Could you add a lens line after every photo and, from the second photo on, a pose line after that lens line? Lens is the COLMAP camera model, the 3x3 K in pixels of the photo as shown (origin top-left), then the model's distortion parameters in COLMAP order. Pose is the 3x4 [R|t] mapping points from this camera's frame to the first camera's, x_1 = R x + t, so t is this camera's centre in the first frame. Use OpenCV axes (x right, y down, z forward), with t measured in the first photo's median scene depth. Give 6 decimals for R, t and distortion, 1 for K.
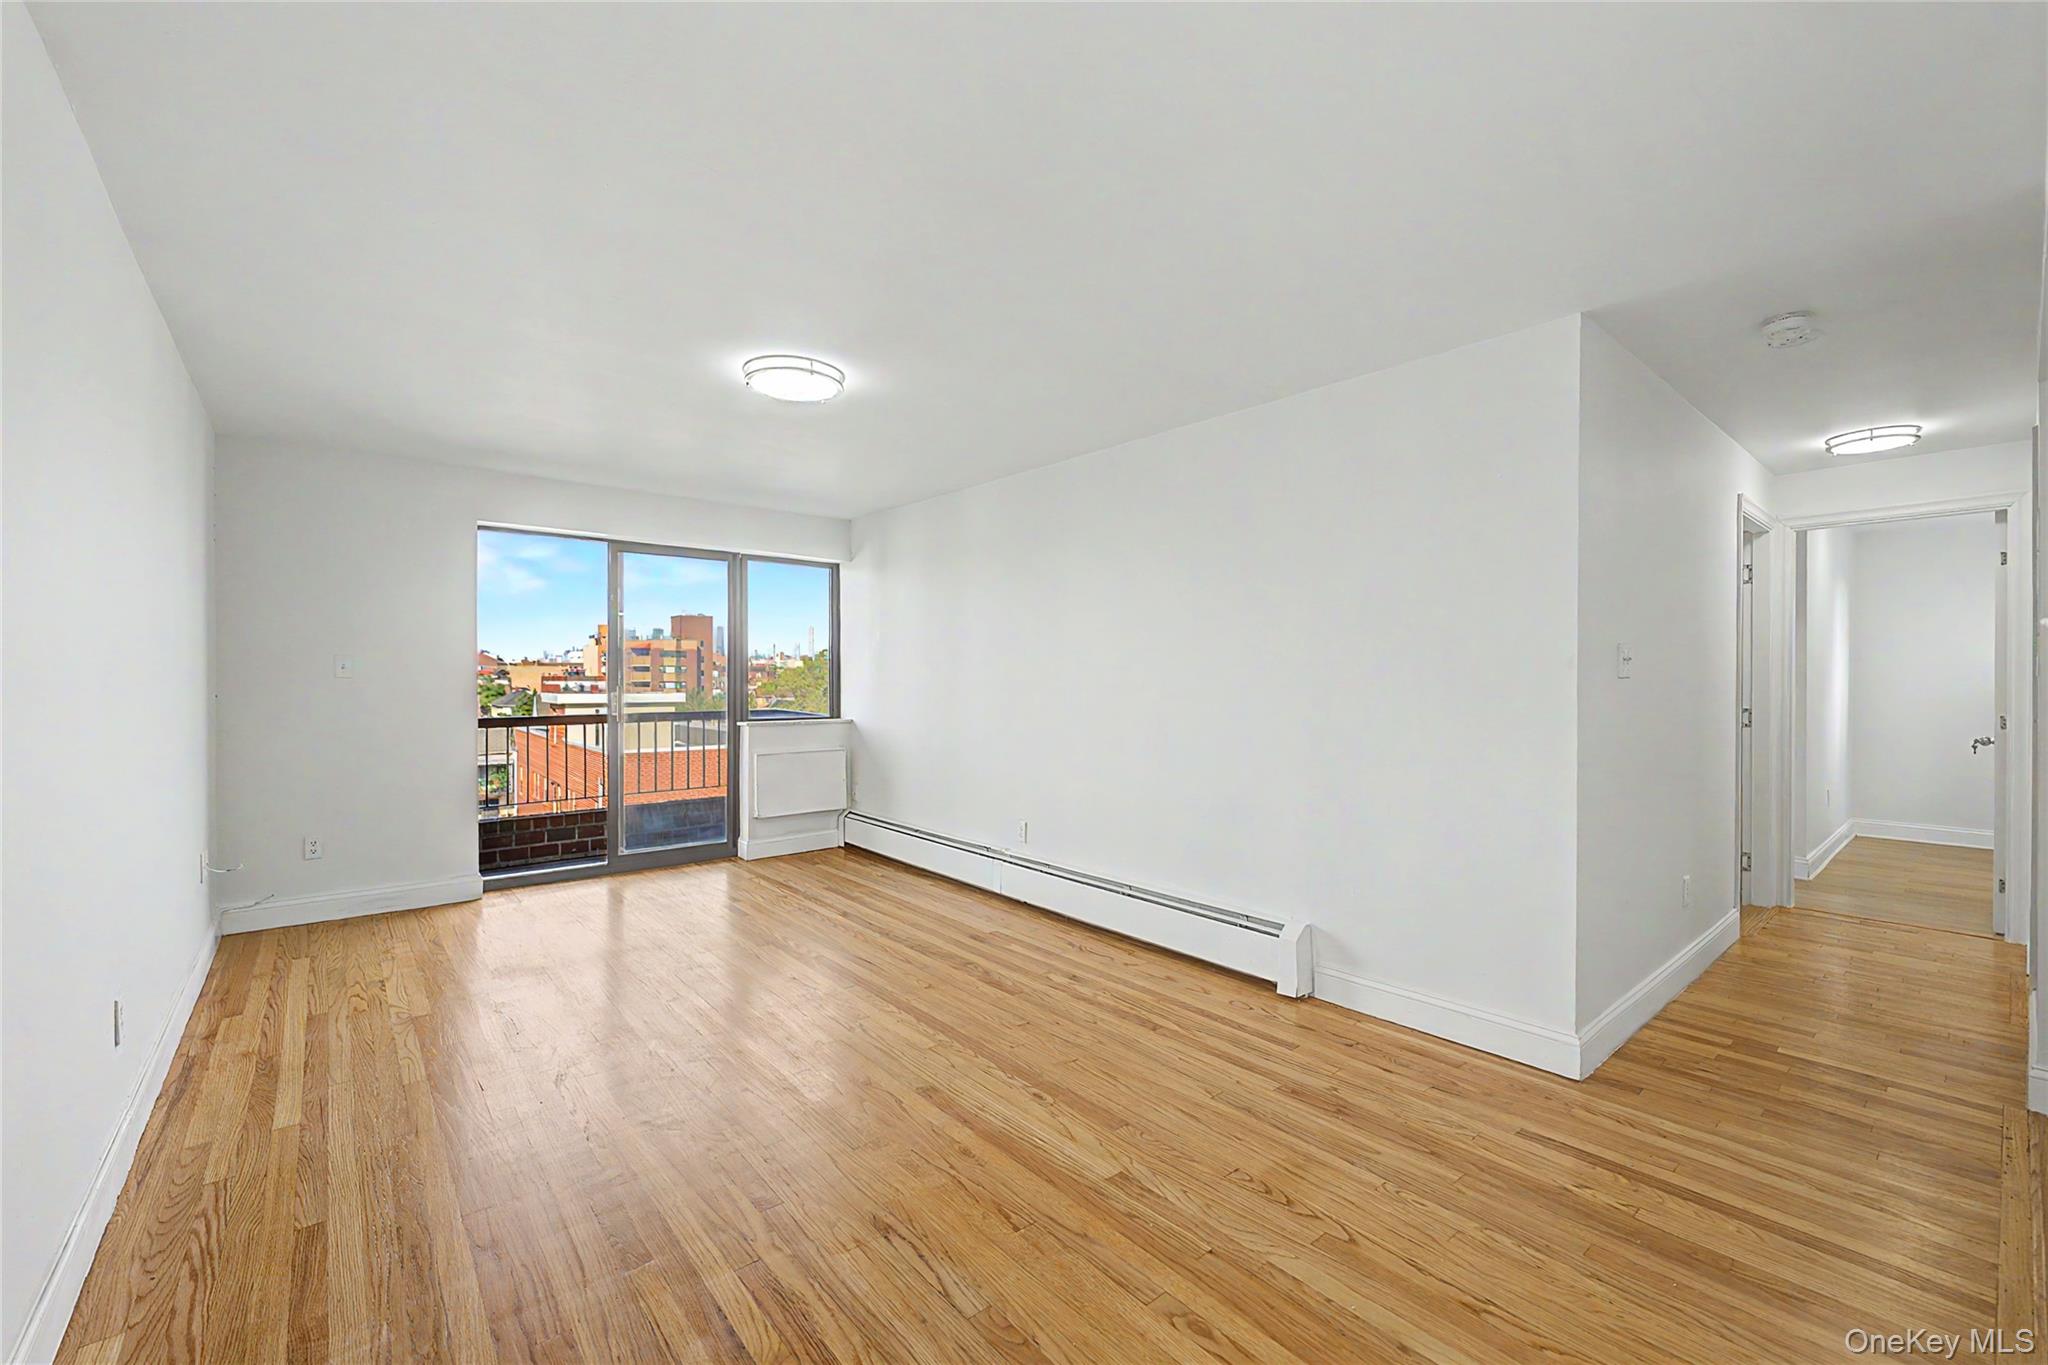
lens RADIAL K [[834.4, 0, 1022.6], [0, 834.4, 694.9], [0, 0, 1]] dist [-0.000416, -0.000366]
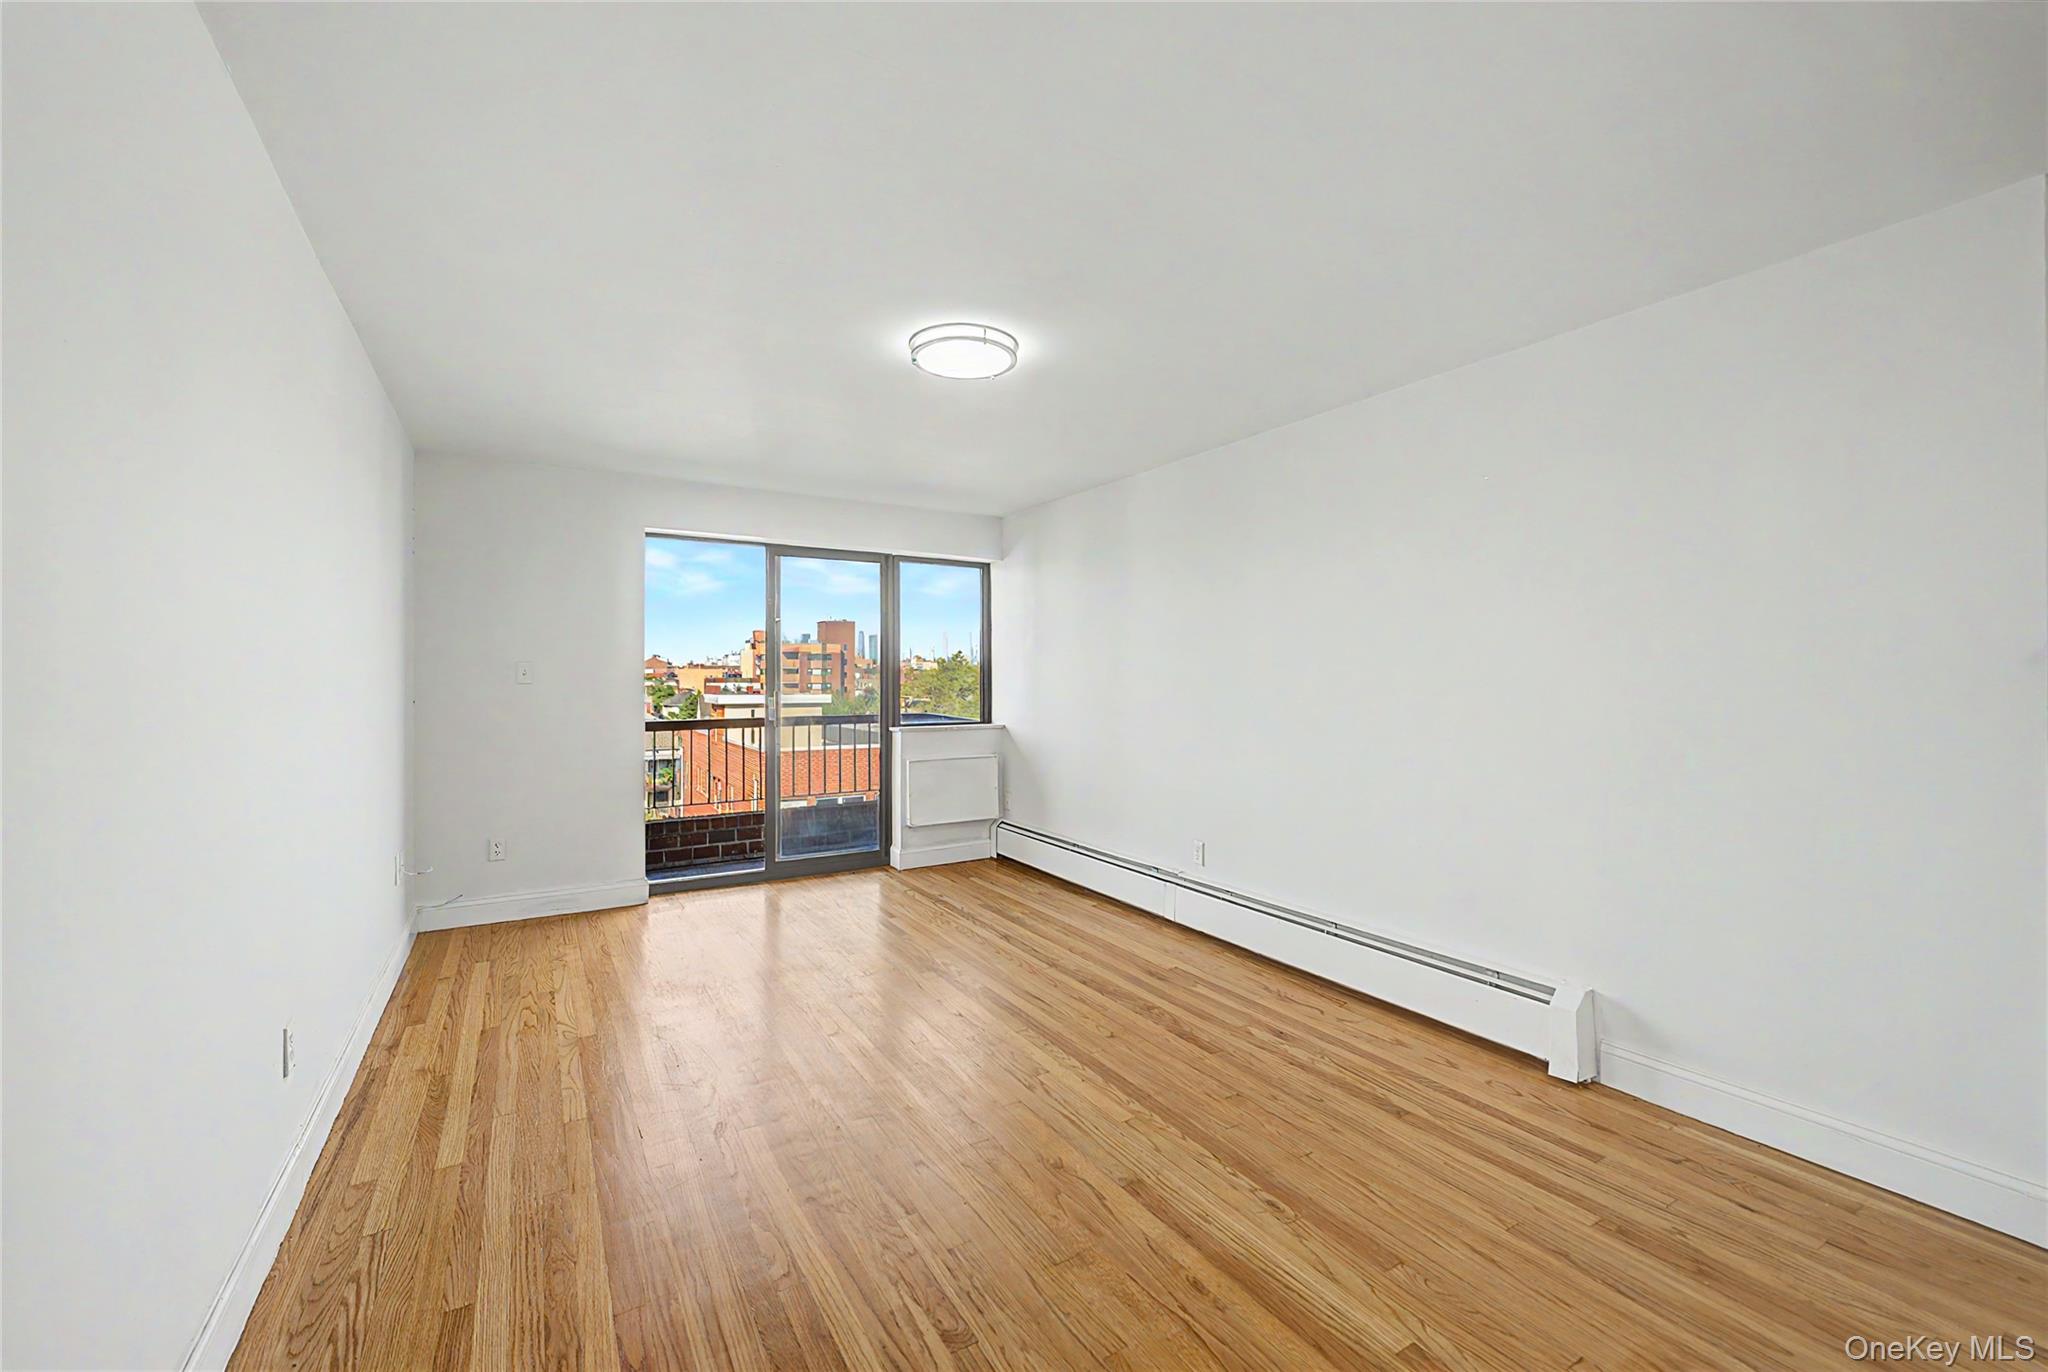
lens RADIAL K [[834.4, 0, 1022.6], [0, 834.4, 698.4], [0, 0, 1]] dist [-0.000416, -0.000366]
pose [[0.987422, 0.000271, -0.158108, -0.064265], [0.000173, 0.999996, 0.002792, -0.007327], [0.158108, -0.002784, 0.987418, 0.116787]]
